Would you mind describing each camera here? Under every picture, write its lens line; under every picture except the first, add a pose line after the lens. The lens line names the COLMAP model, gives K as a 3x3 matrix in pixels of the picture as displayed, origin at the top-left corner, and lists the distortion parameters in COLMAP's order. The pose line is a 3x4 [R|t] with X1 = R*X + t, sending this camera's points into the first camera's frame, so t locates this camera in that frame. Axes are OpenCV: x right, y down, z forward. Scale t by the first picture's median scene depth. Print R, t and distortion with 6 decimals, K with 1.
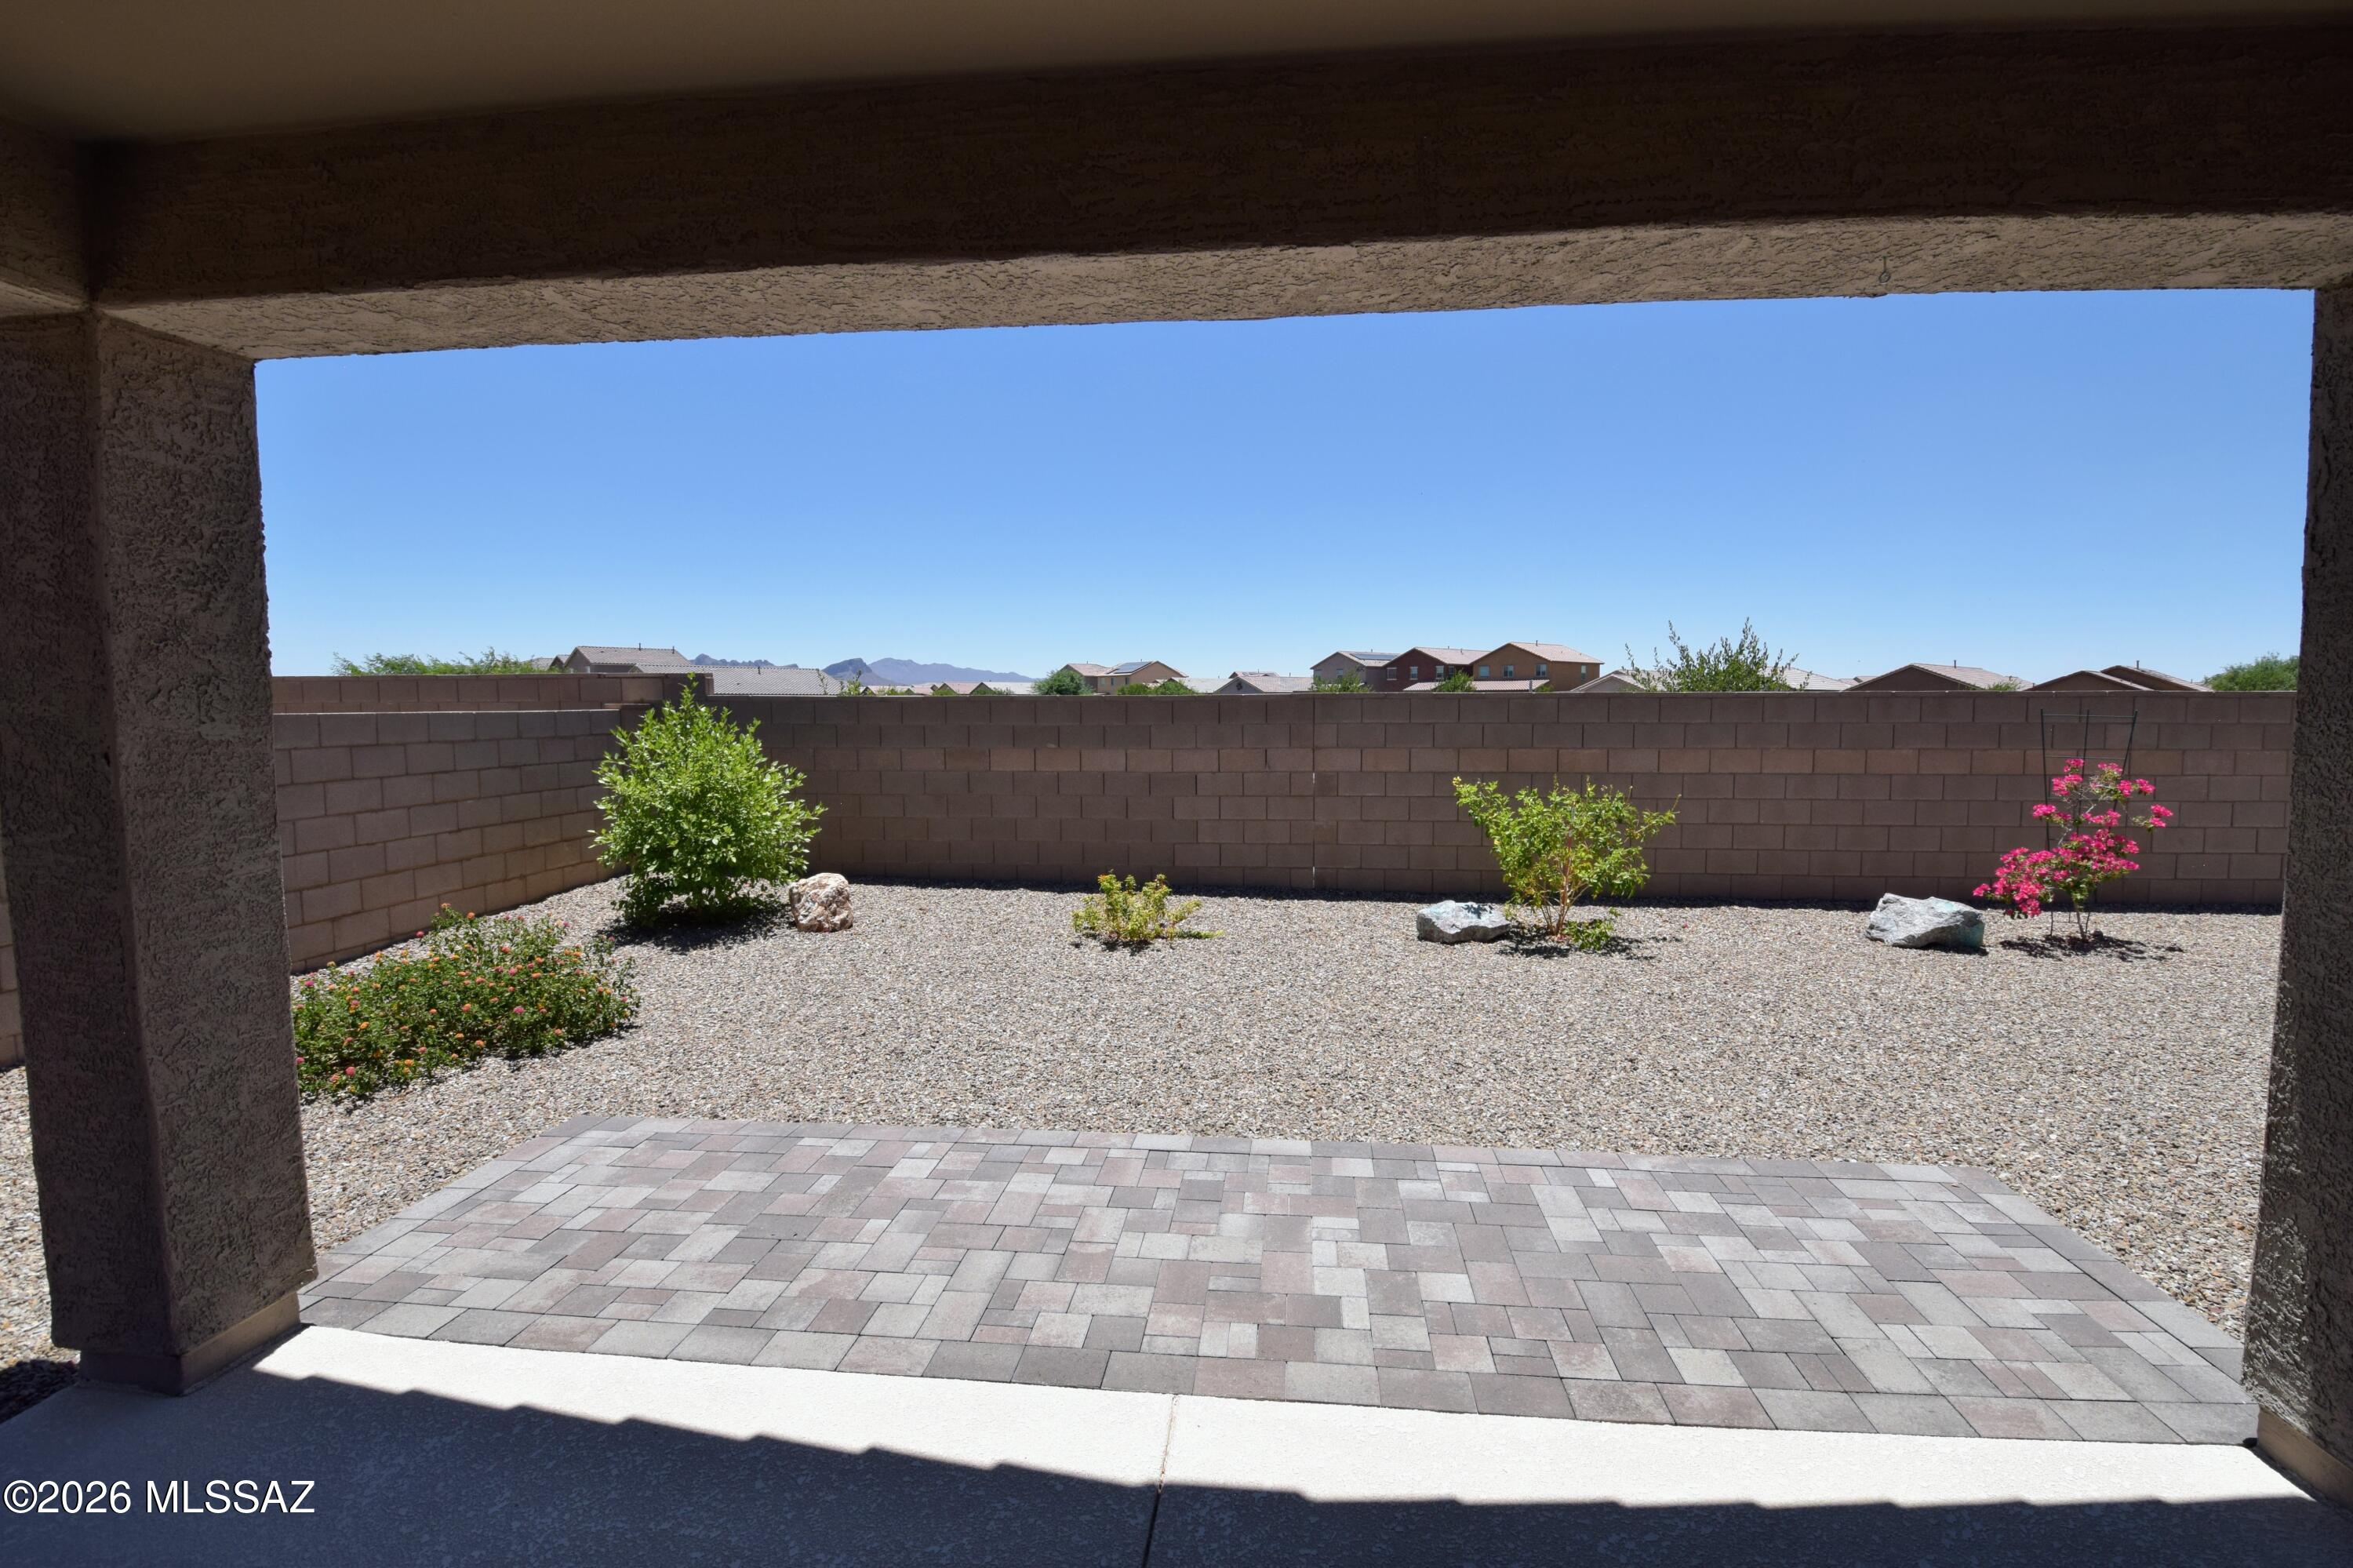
lens RADIAL K [[1043.4, 0, 1195.5], [0, 1043.4, 775.4], [0, 0, 1]] dist [0.013422, -0.022188]
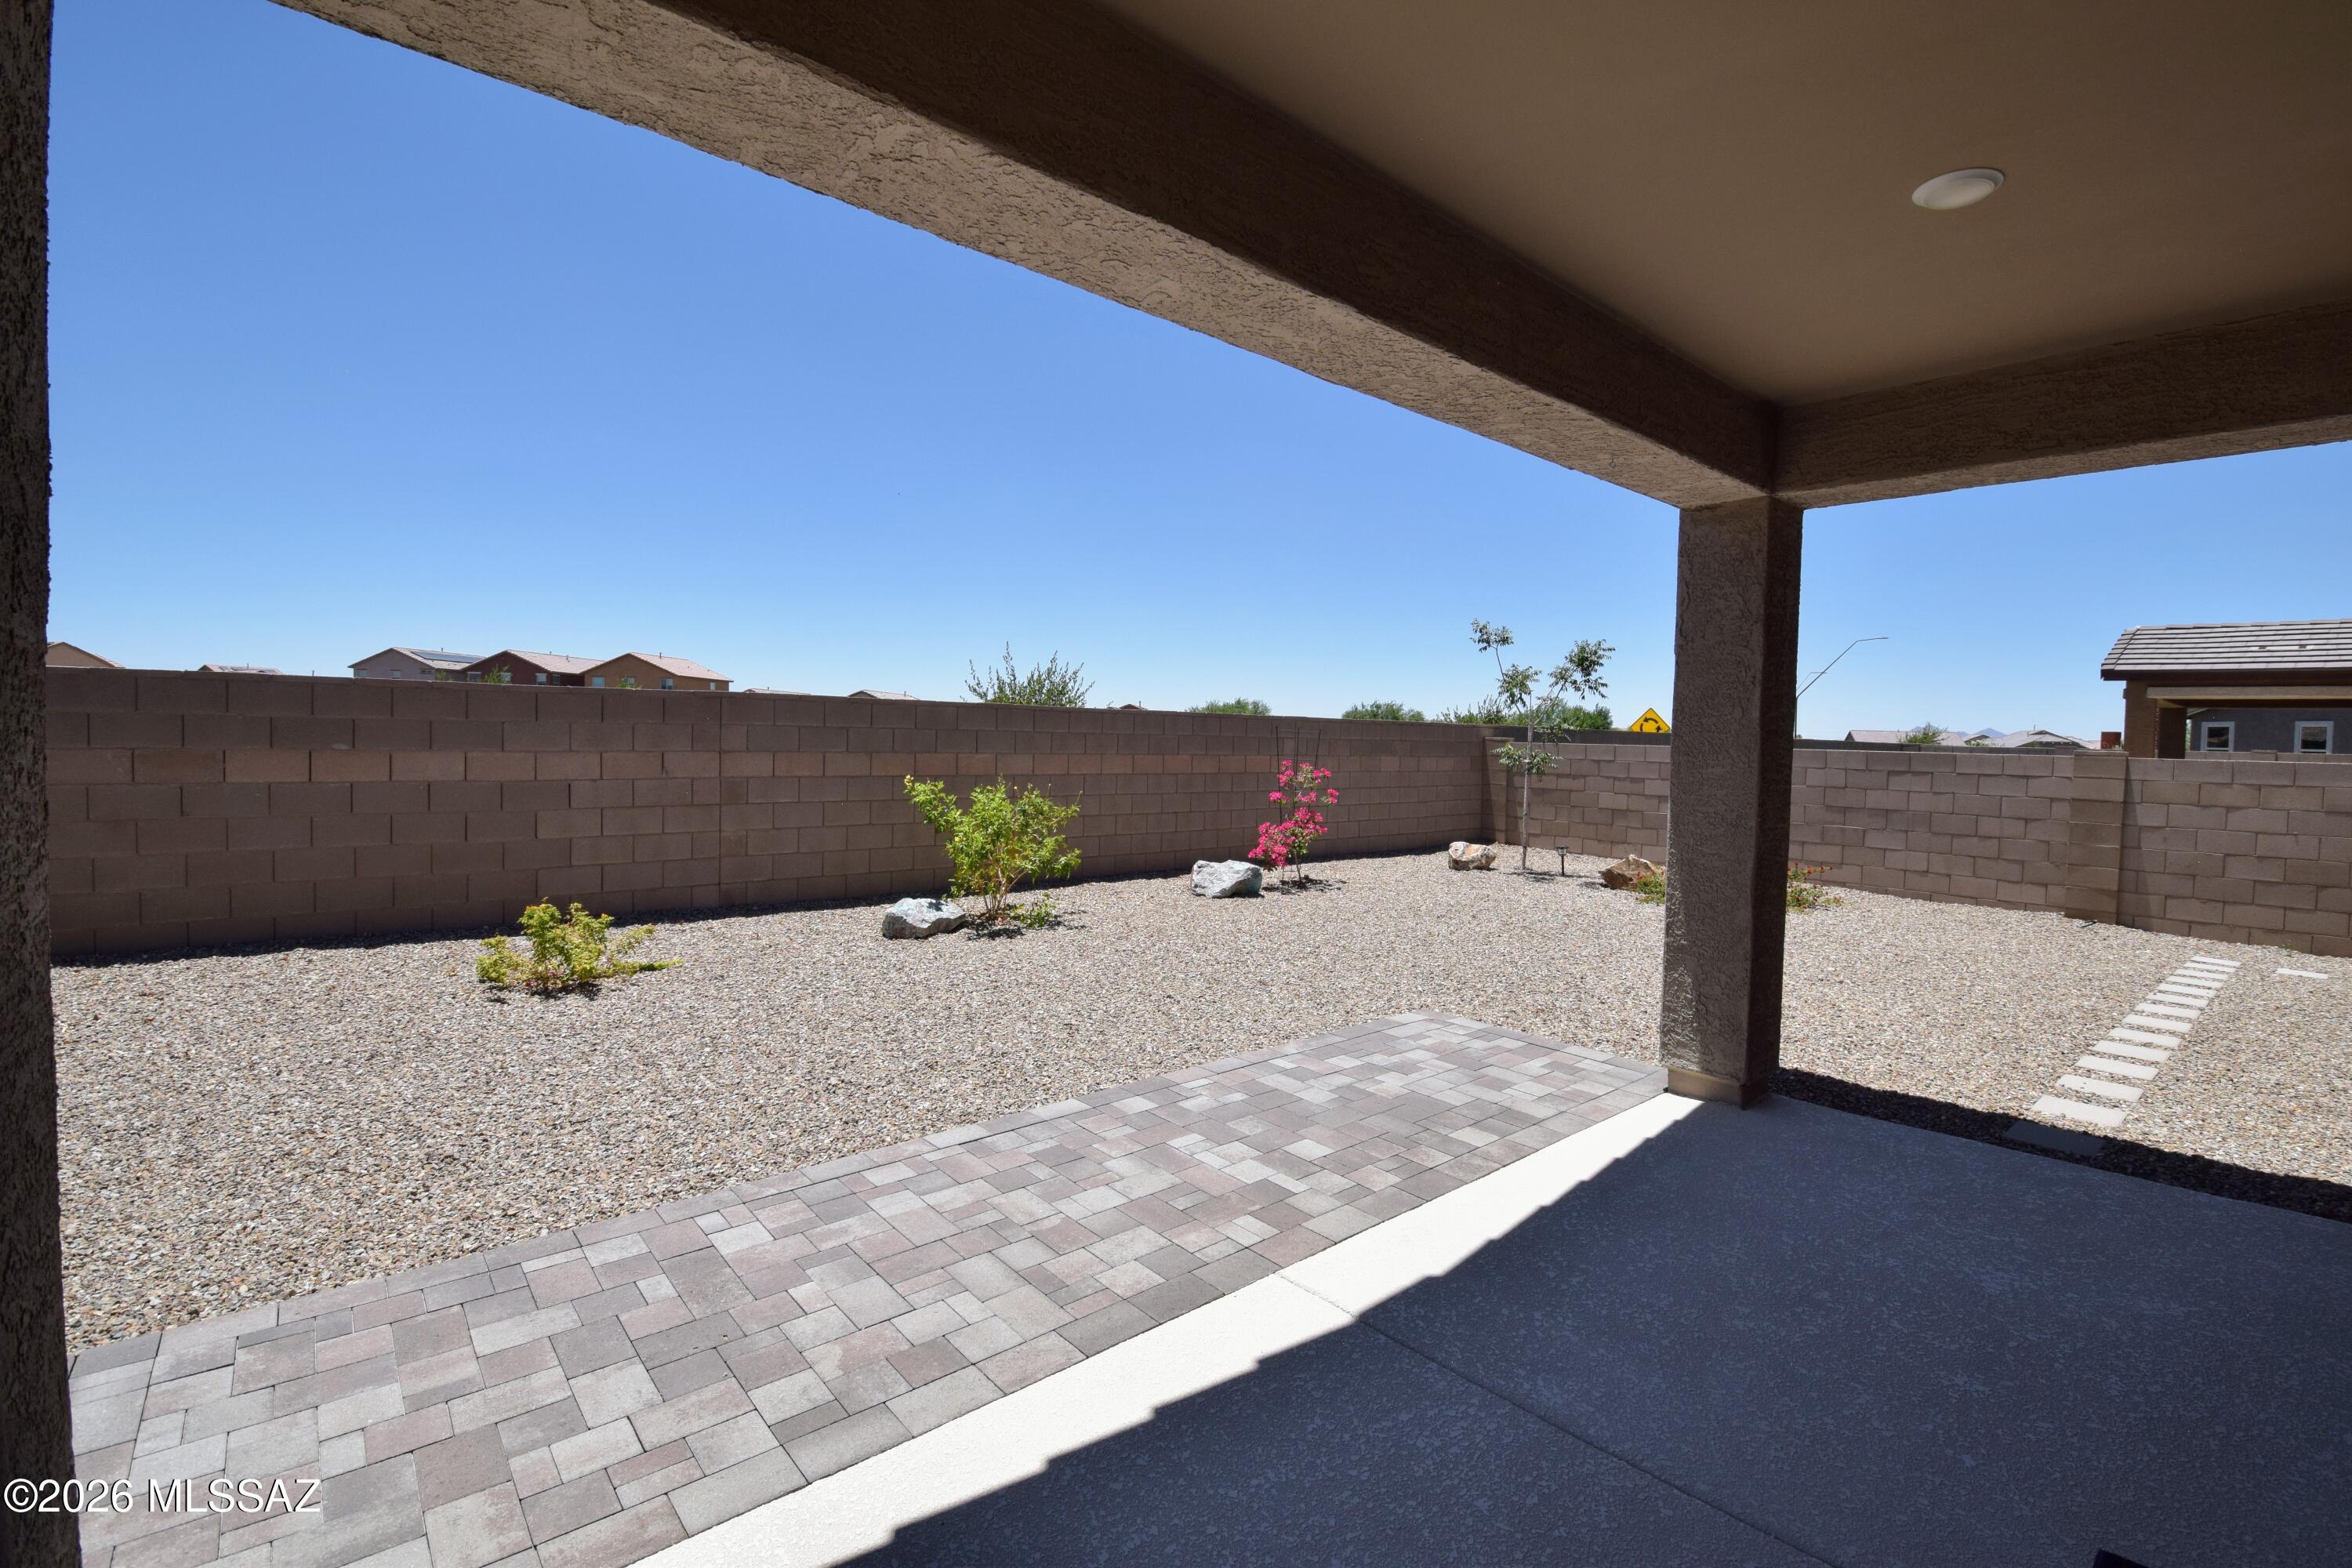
lens RADIAL K [[1029.9, 0, 1213.6], [0, 1029.9, 746.5], [0, 0, 1]] dist [0.016319, -0.021780]
pose [[0.678702, 0.009984, 0.734346, -0.478976], [0.024077, 0.999068, -0.035836, 0.021658], [-0.734019, 0.042003, 0.677828, 0.124068]]
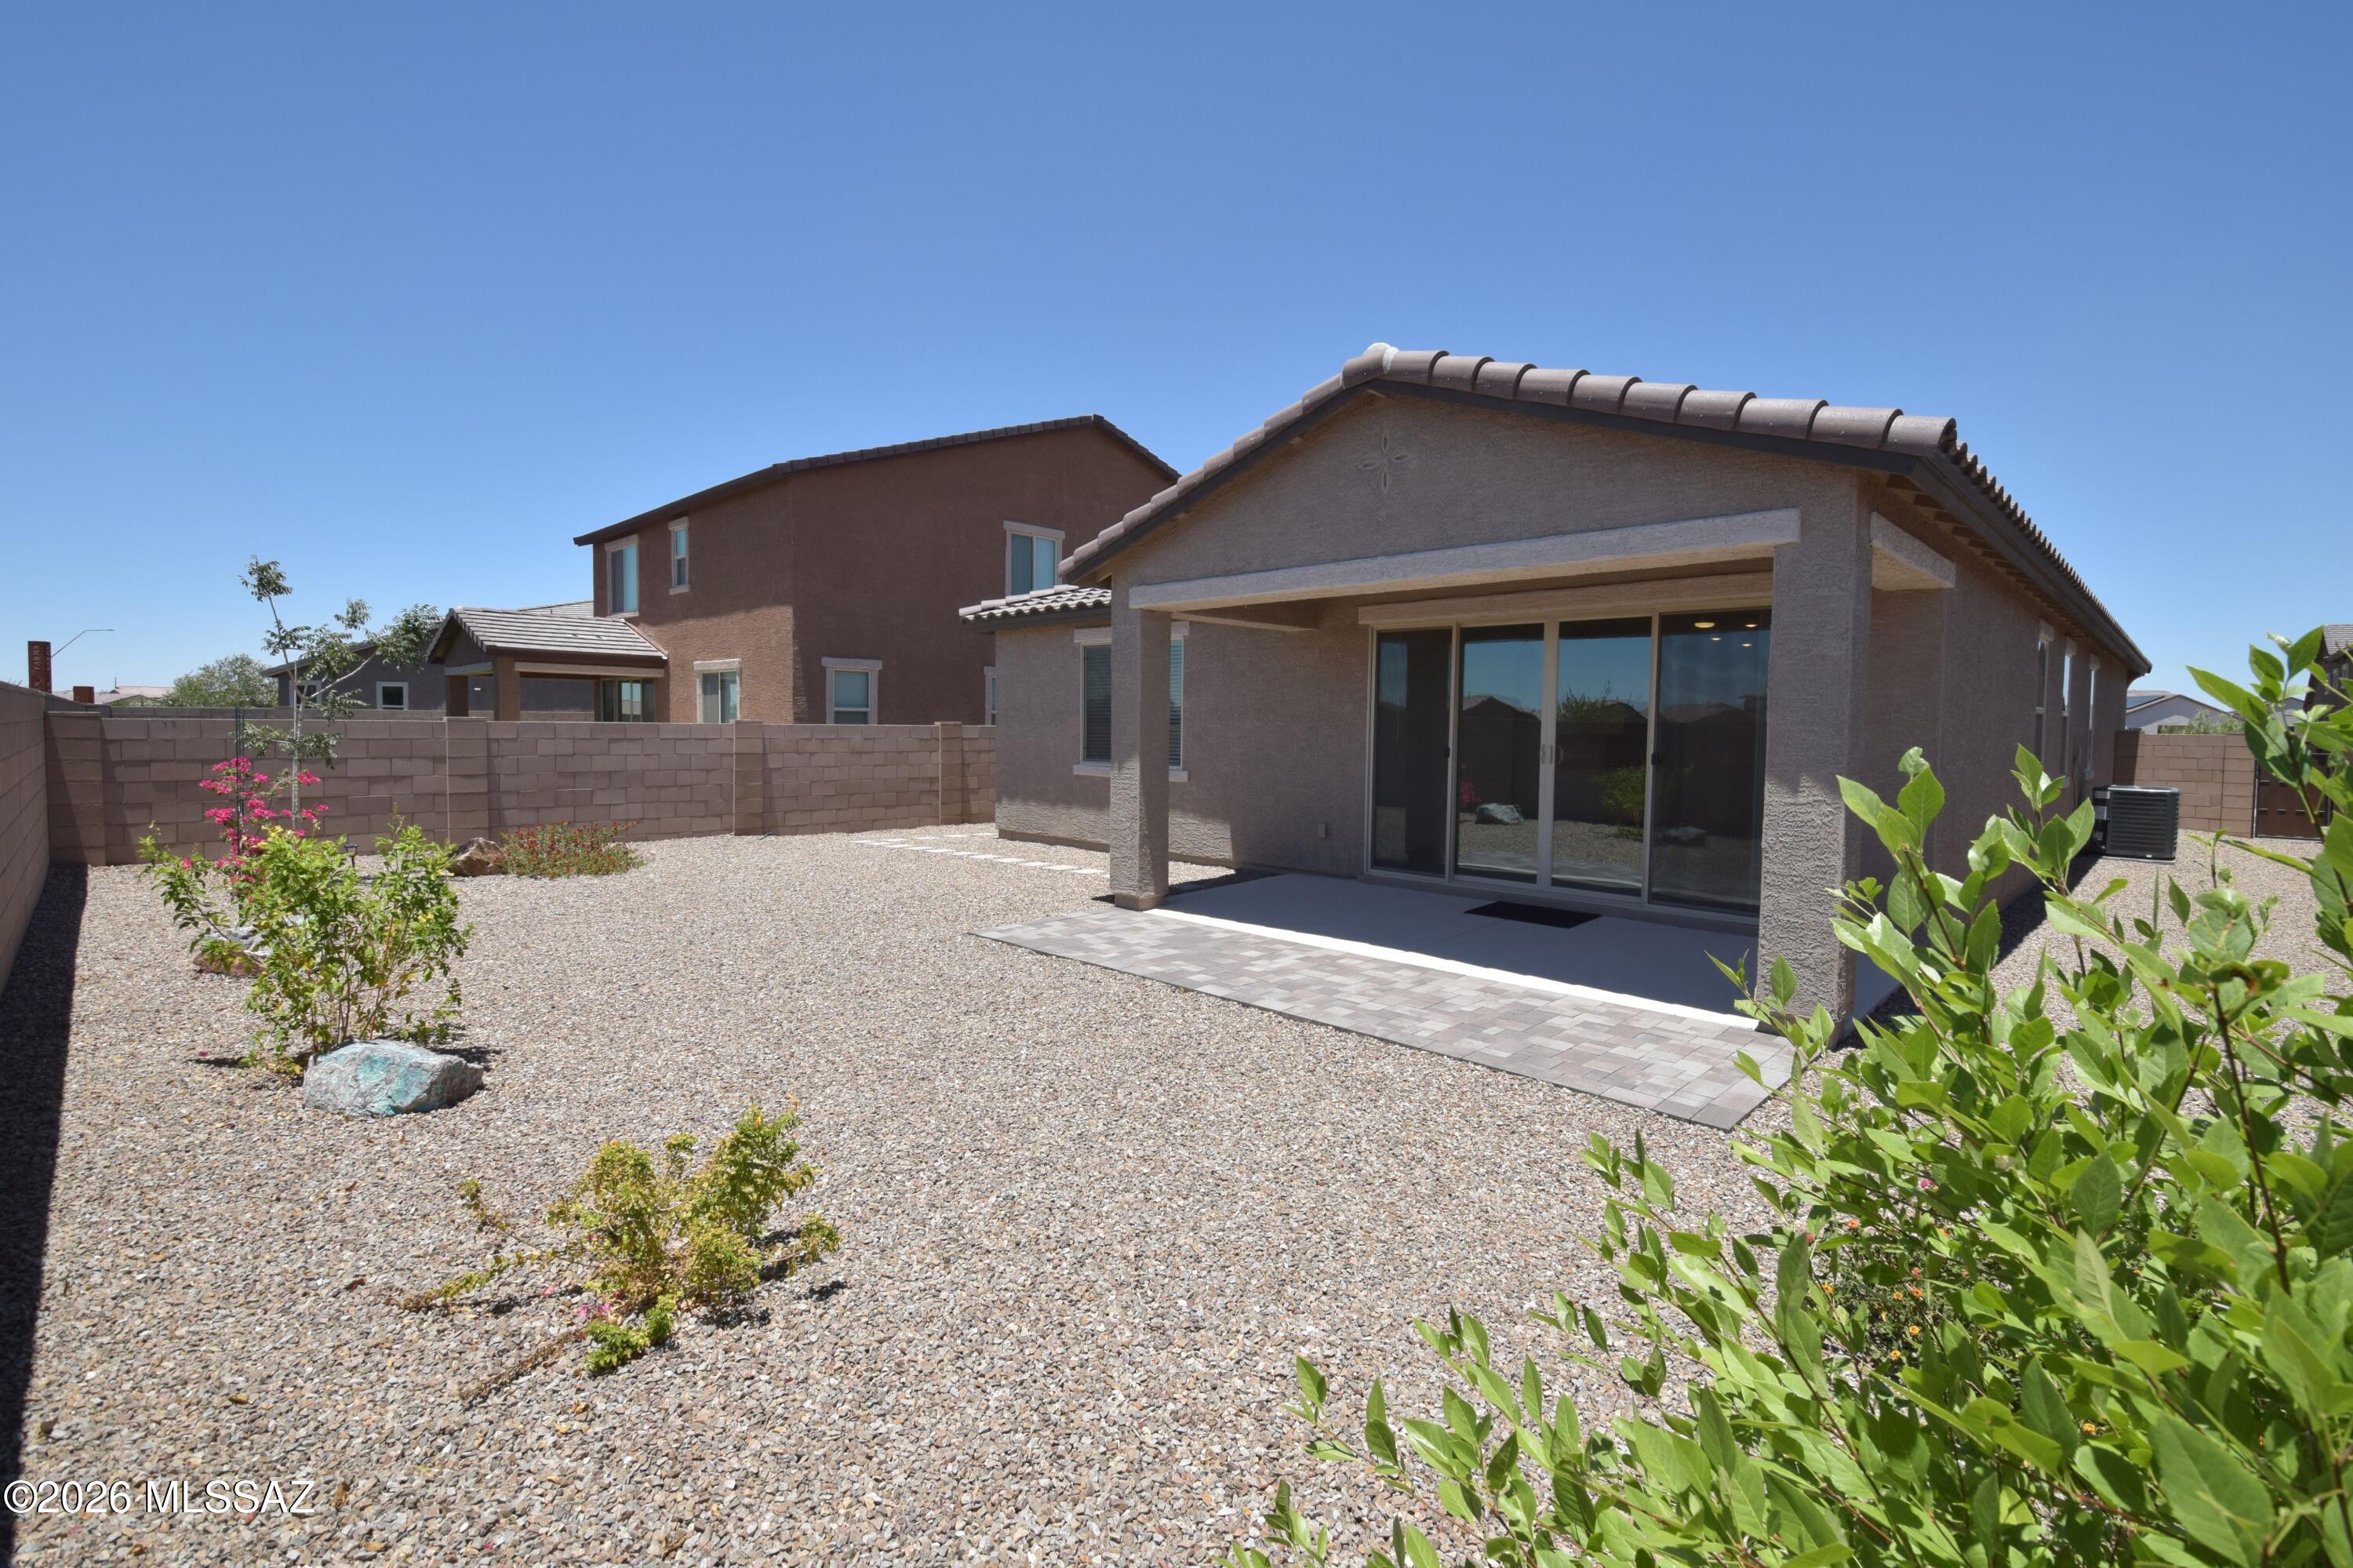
lens RADIAL K [[1043.4, 0, 1195.5], [0, 1043.4, 775.4], [0, 0, 1]] dist [0.013422, -0.022188]
pose [[-0.783679, -0.037783, 0.620016, -0.701186], [0.031439, 0.994457, 0.100338, -0.103535], [-0.620370, 0.098125, -0.778147, 1.796990]]
